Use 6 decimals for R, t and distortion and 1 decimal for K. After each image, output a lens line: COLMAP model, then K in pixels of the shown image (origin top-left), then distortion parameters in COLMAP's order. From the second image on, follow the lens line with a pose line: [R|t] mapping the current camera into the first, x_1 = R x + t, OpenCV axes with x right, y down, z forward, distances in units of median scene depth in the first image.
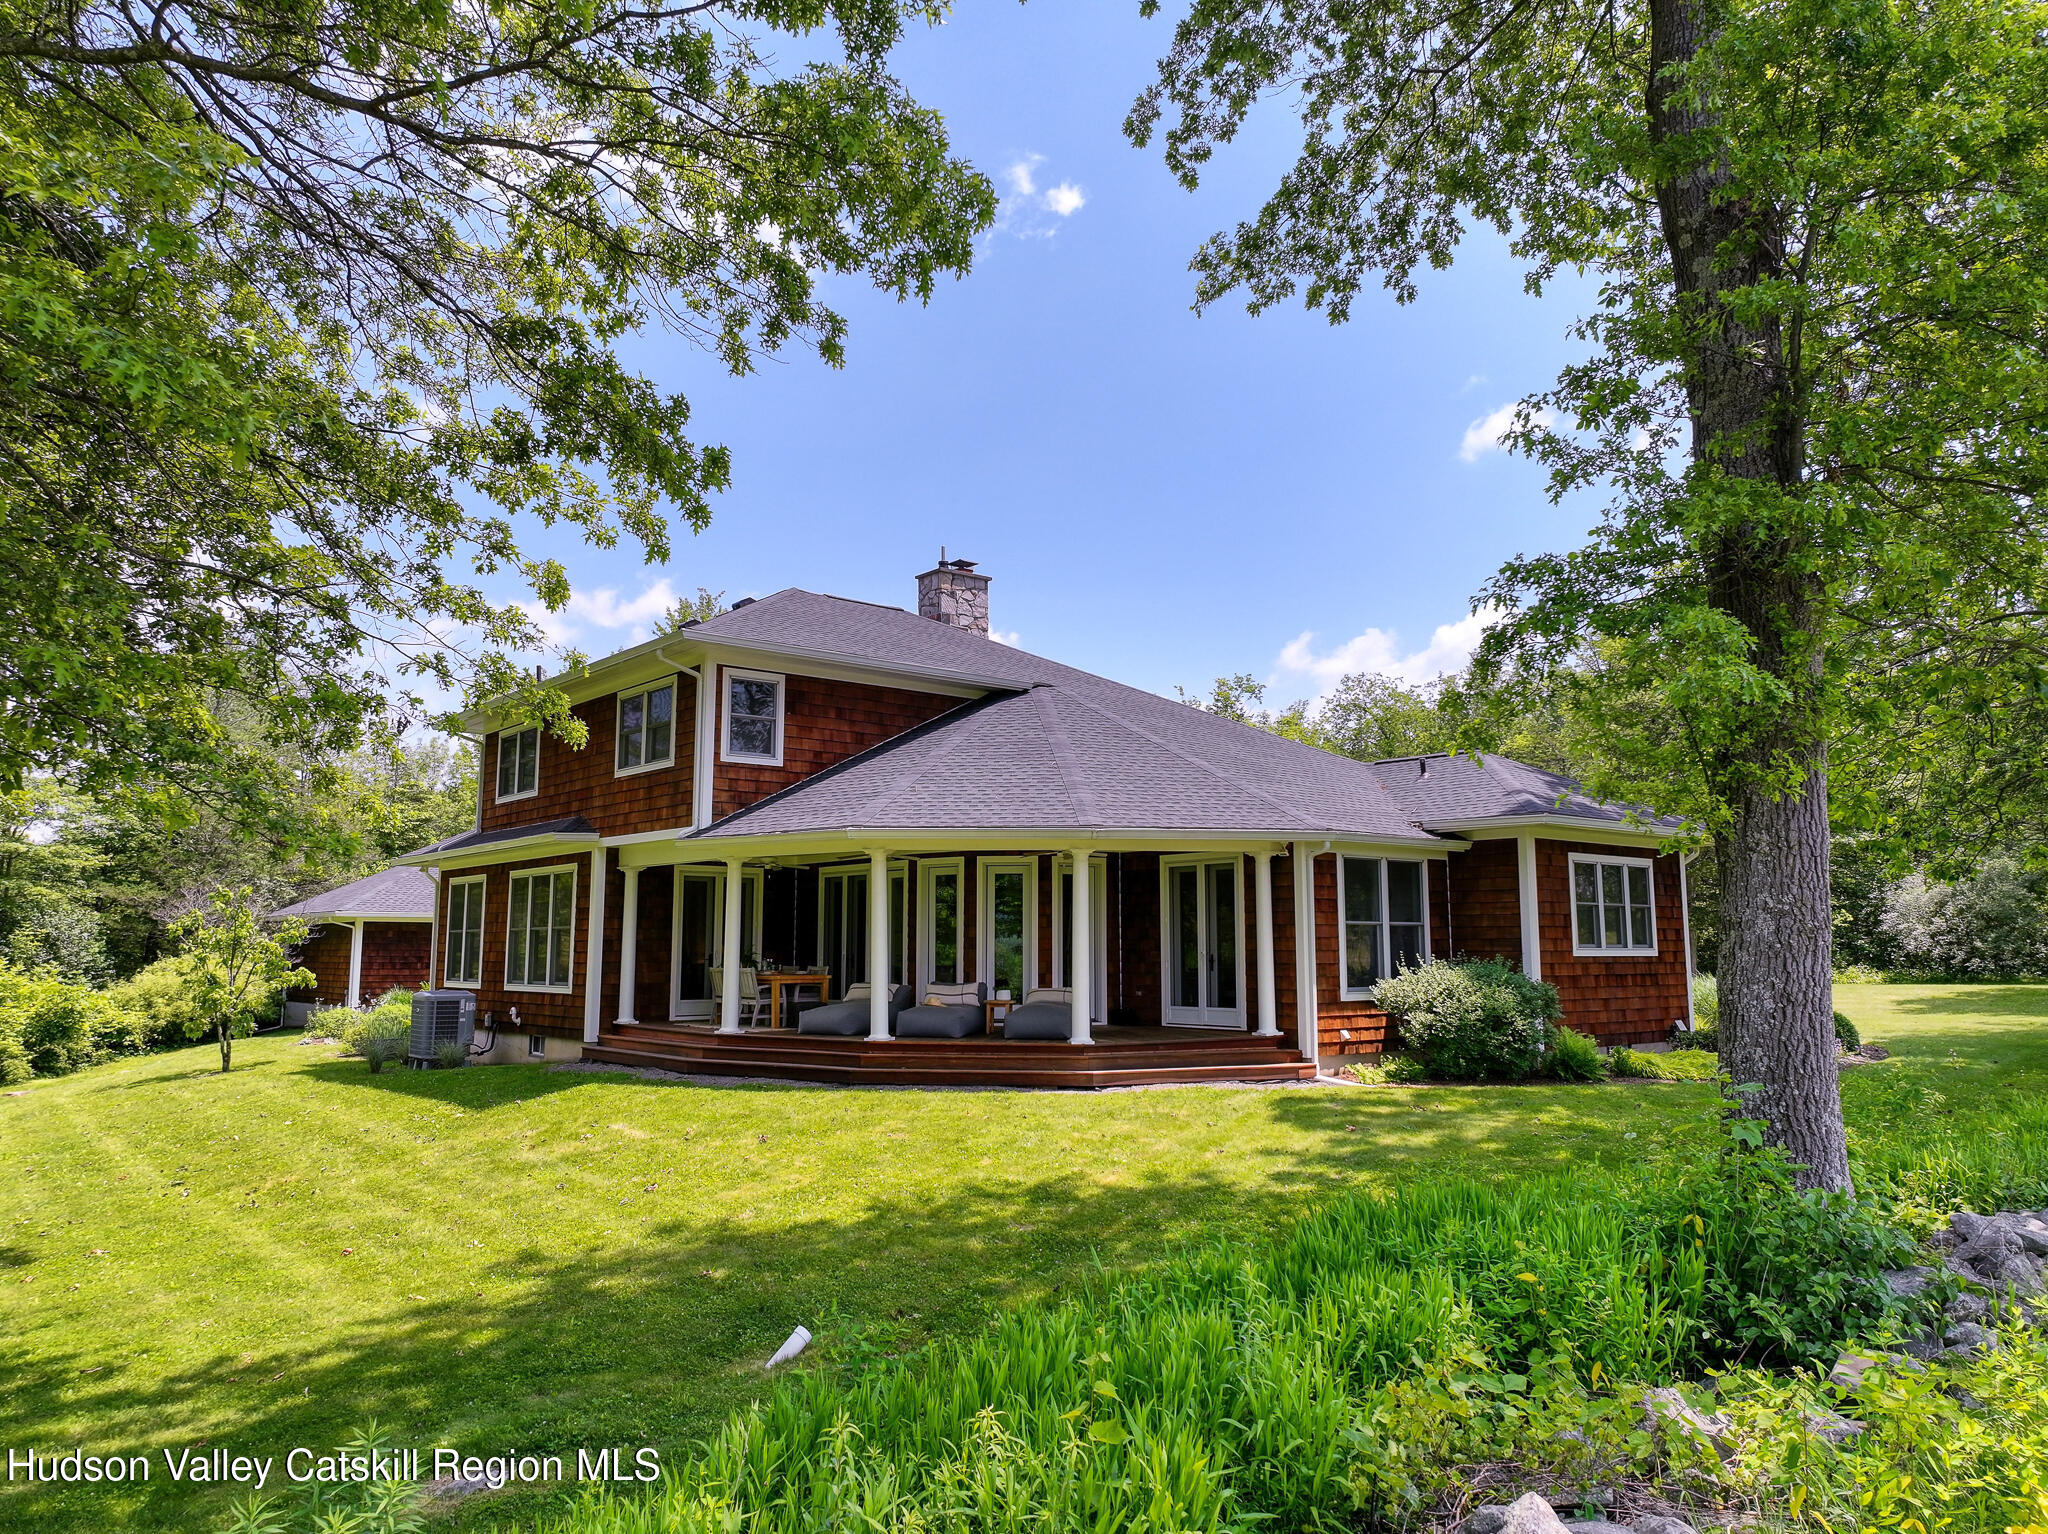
lens RADIAL K [[1427.6, 0, 1023.3], [0, 1427.6, 764.9], [0, 0, 1]] dist [-0.010877, -0.001158]
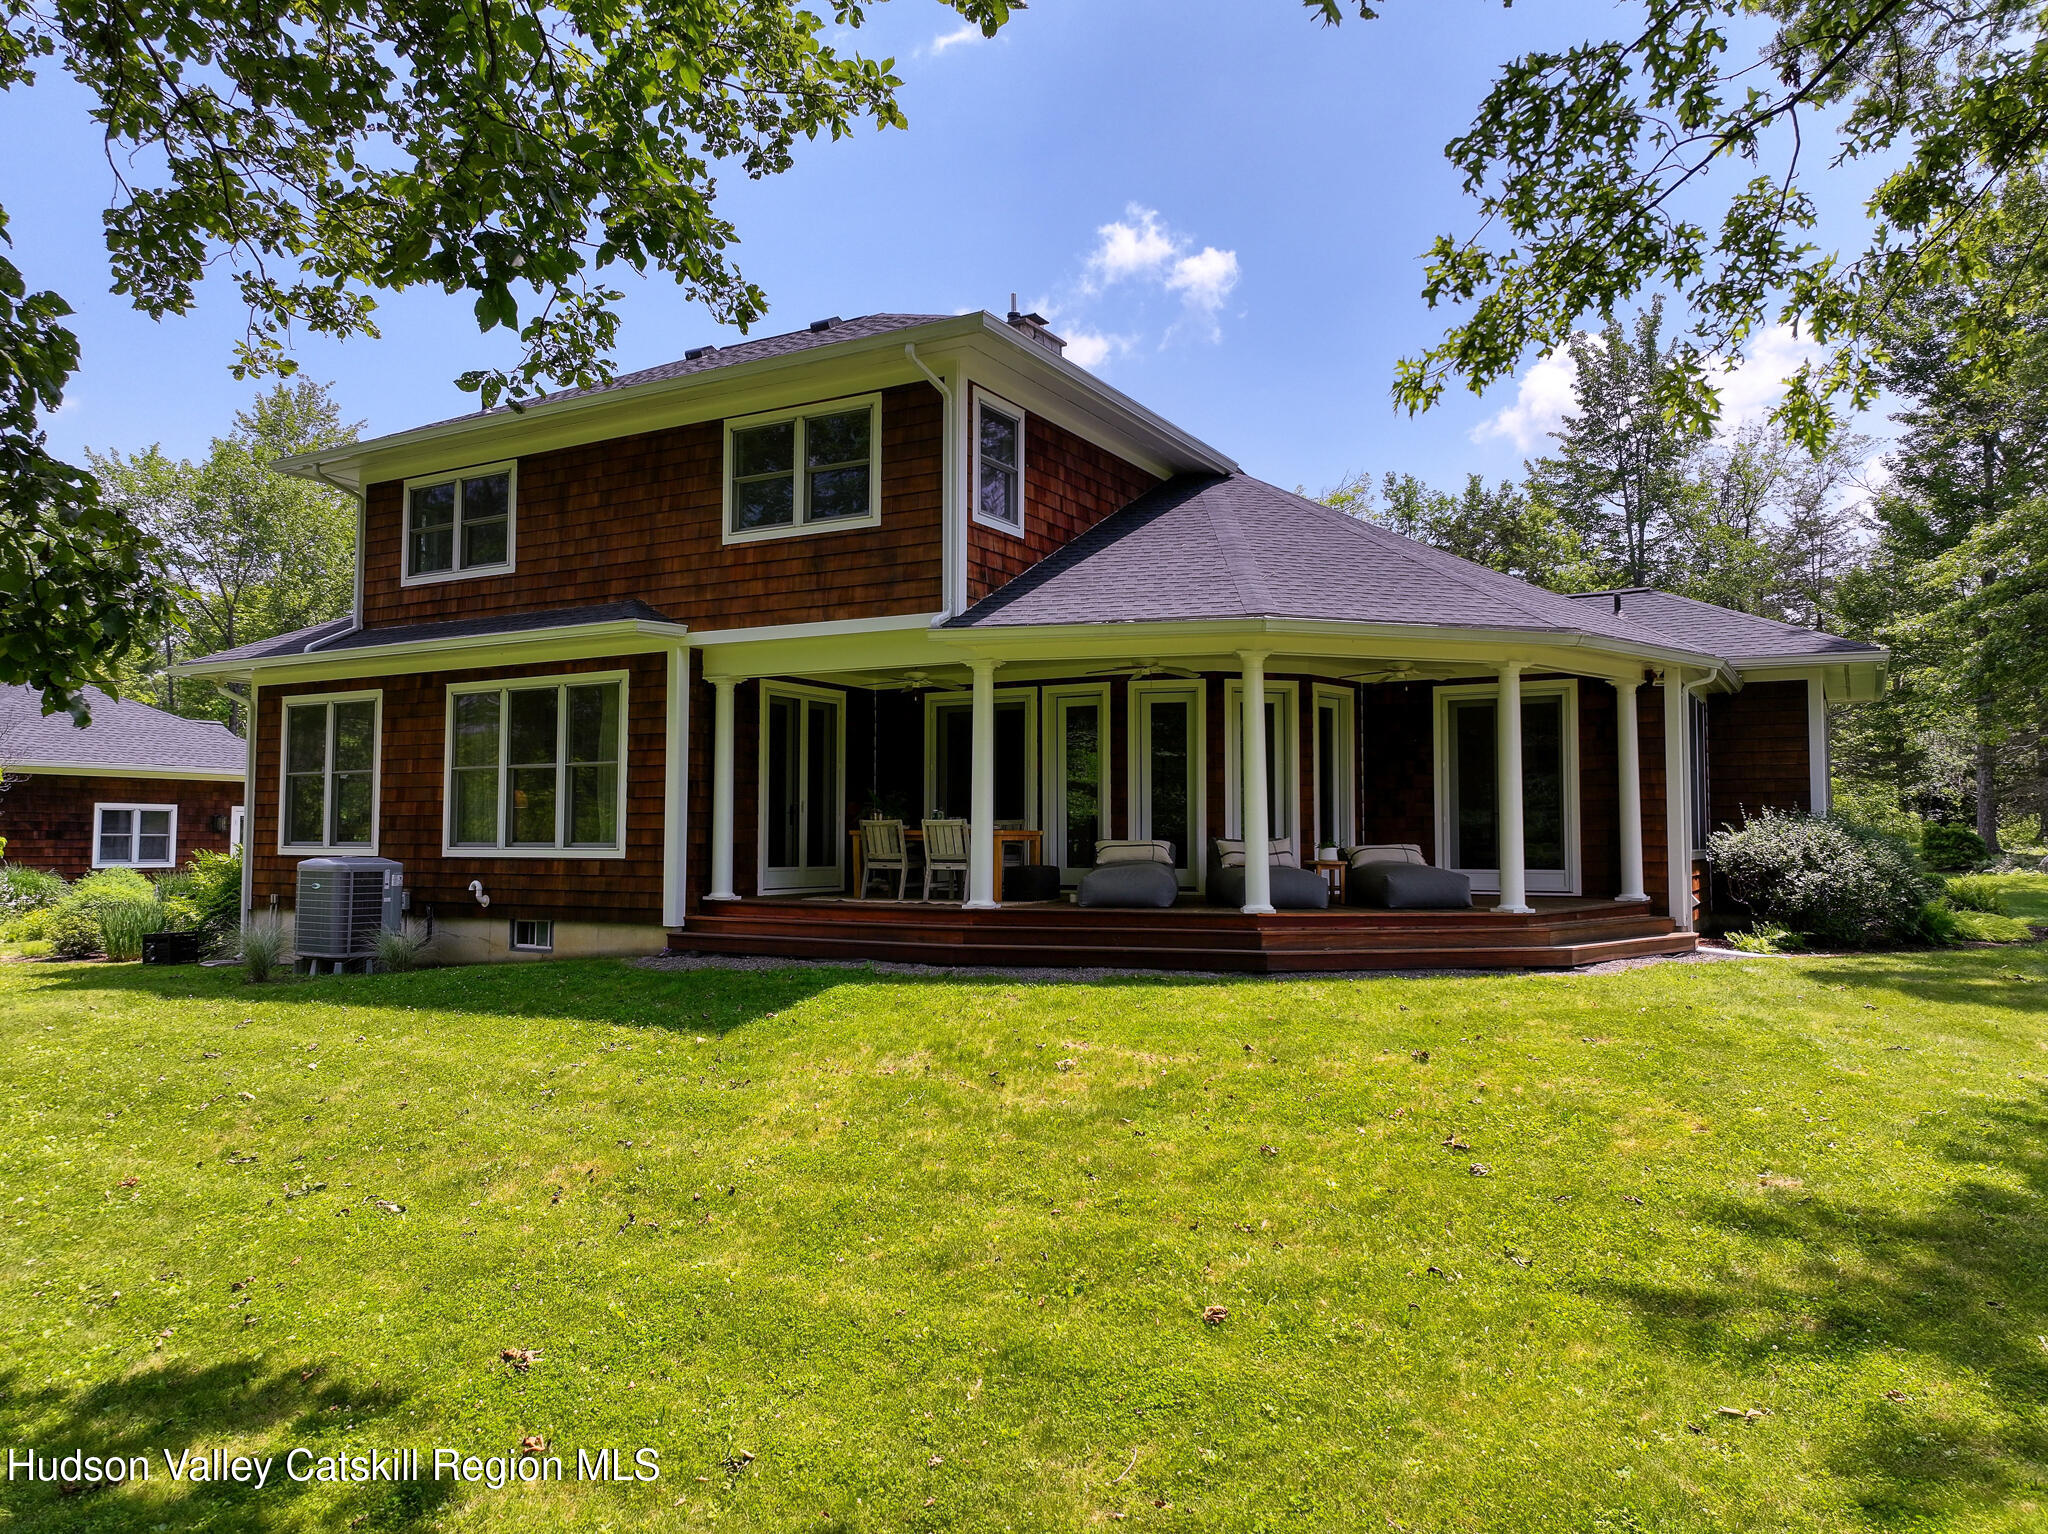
lens RADIAL K [[1427.6, 0, 1024.5], [0, 1427.6, 768.5], [0, 0, 1]] dist [-0.010877, -0.001158]
pose [[0.935832, 0.019743, 0.351894, -0.408533], [-0.048408, 0.996168, 0.072848, 0.062165], [-0.349108, -0.085208, 0.933201, 0.316214]]
